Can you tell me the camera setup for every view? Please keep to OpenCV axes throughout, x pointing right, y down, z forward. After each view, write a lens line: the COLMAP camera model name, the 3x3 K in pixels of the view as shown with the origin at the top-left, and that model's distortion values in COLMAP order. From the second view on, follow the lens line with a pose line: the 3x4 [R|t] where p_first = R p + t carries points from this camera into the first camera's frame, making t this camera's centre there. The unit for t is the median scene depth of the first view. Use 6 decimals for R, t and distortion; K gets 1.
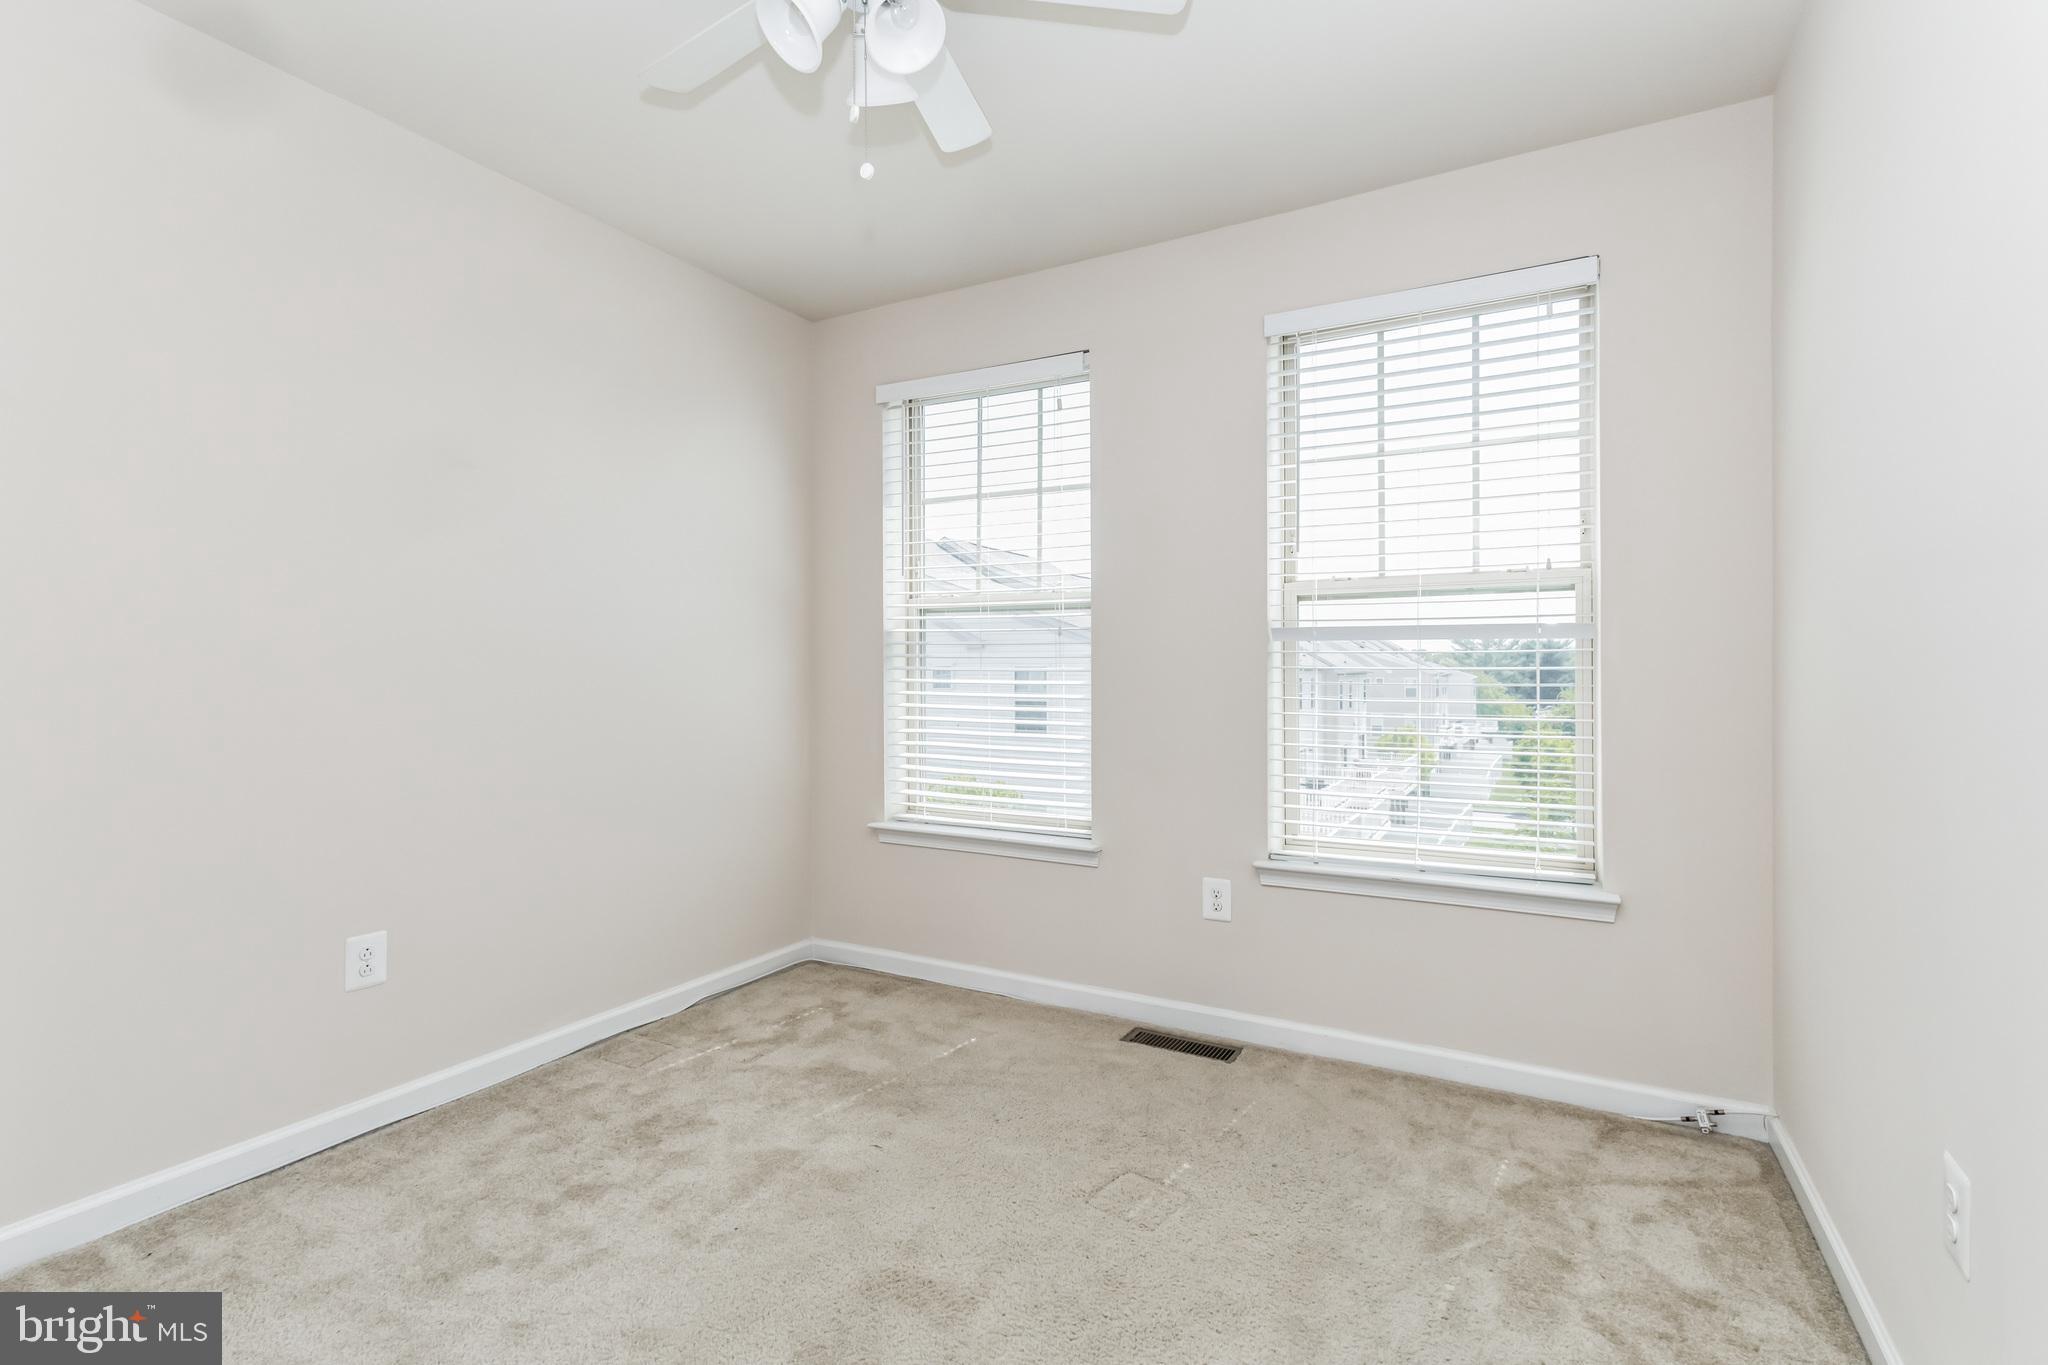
lens RADIAL K [[987.7, 0, 1015.6], [0, 987.7, 652.8], [0, 0, 1]] dist [0.002888, 0.000336]
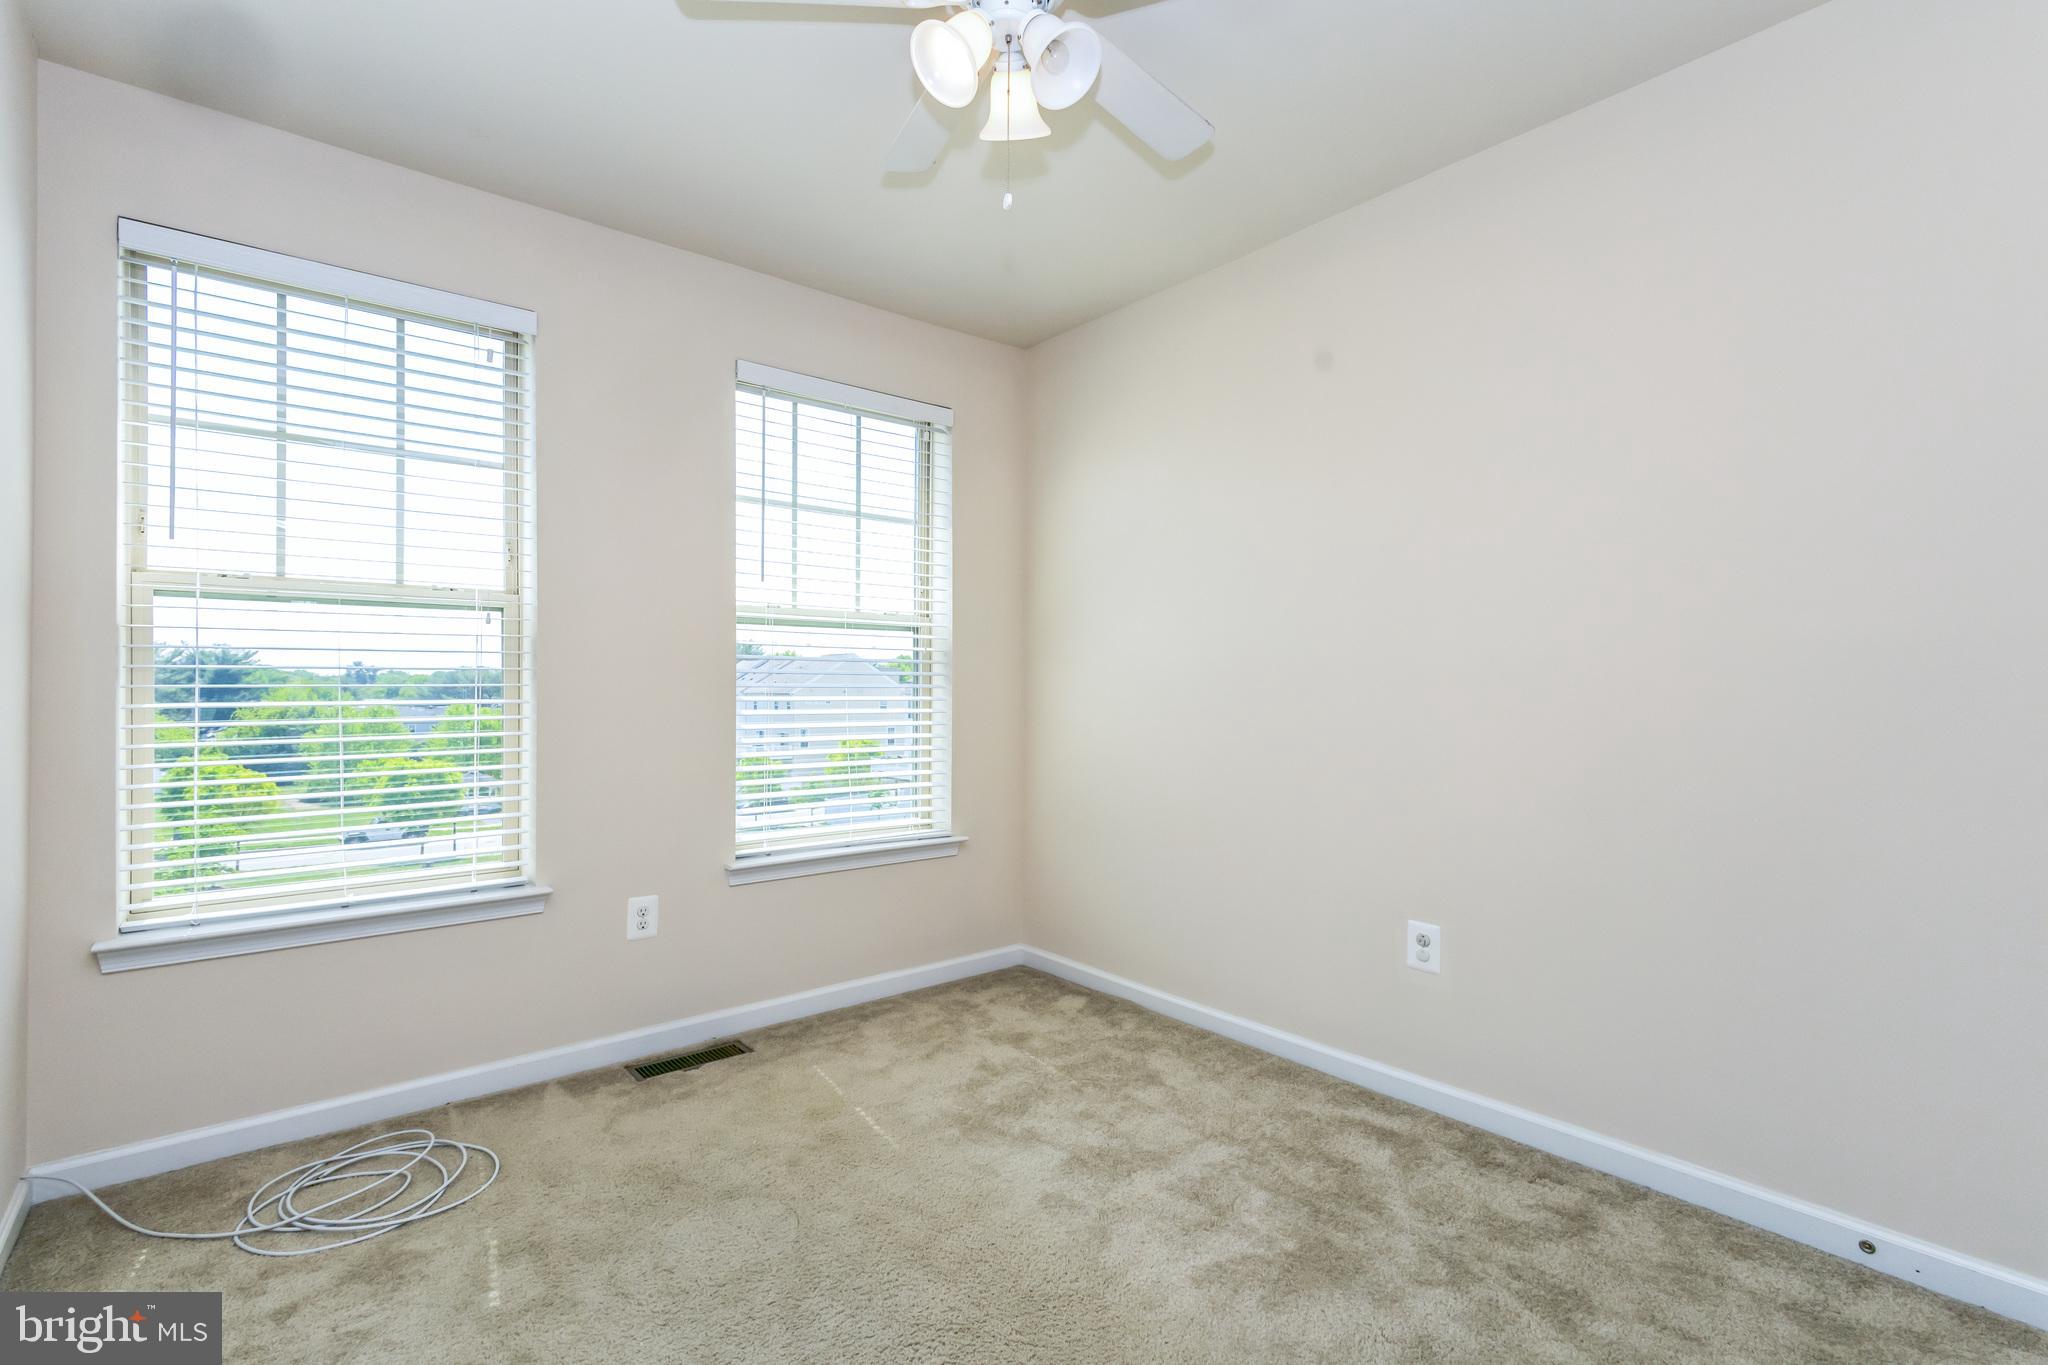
lens RADIAL K [[944.8, 0, 1024.0], [0, 944.8, 682.5], [0, 0, 1]] dist [0.001515, 0.000144]
pose [[0.353021, 0.002600, 0.935612, -0.249237], [-0.013082, 0.999912, 0.002157, 0.002672], [-0.935524, -0.013002, 0.353024, 0.141540]]
